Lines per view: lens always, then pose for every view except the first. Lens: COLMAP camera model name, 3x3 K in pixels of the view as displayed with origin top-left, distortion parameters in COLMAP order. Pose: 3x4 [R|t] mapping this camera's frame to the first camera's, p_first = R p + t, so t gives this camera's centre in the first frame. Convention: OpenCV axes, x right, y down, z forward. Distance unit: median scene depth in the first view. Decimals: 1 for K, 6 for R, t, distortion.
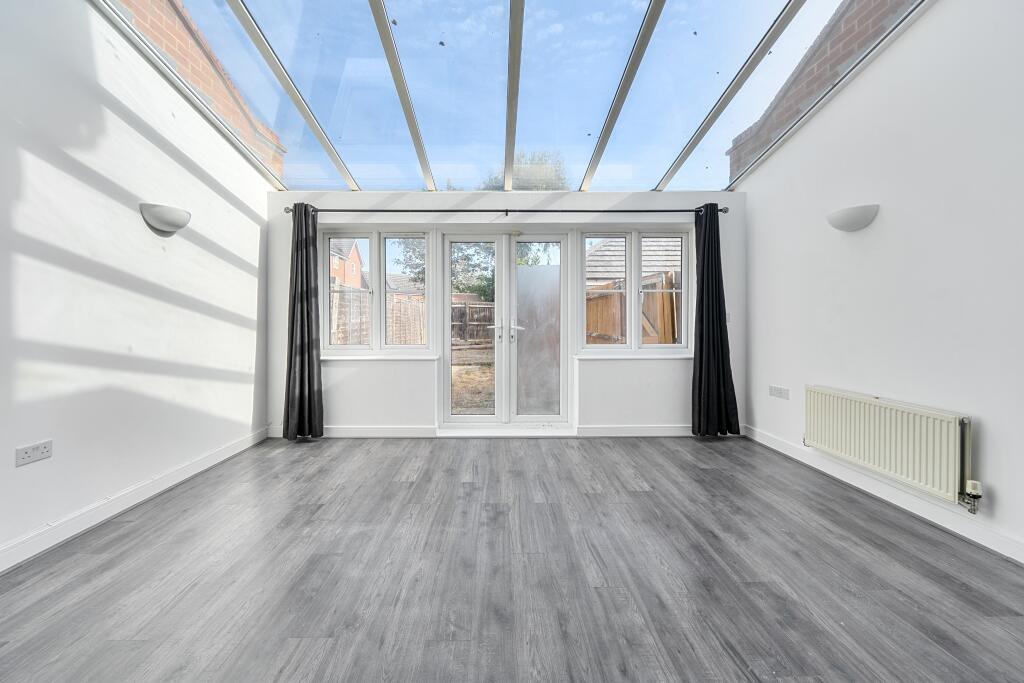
lens RADIAL K [[411.8, 0, 526.2], [0, 411.8, 325.9], [0, 0, 1]] dist [-0.008245, -0.000011]
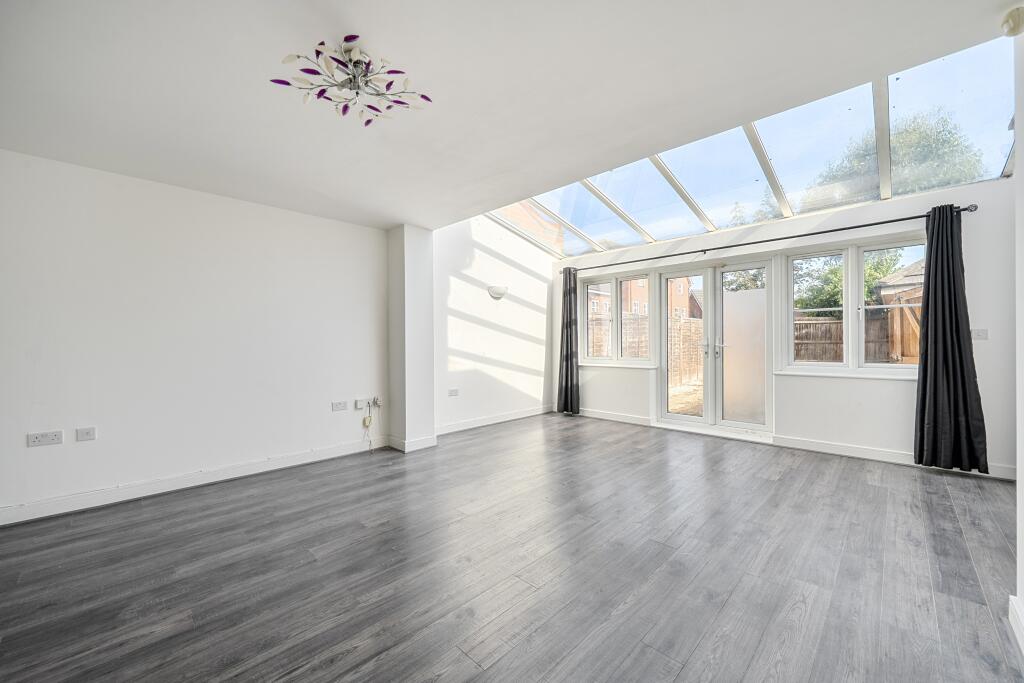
lens RADIAL K [[411.8, 0, 526.2], [0, 411.8, 325.9], [0, 0, 1]] dist [-0.008245, -0.000011]
pose [[0.724040, -0.027680, -0.689202, 0.447209], [-0.003239, 0.999047, -0.043528, 0.002539], [0.689750, 0.033748, 0.723261, -0.279146]]
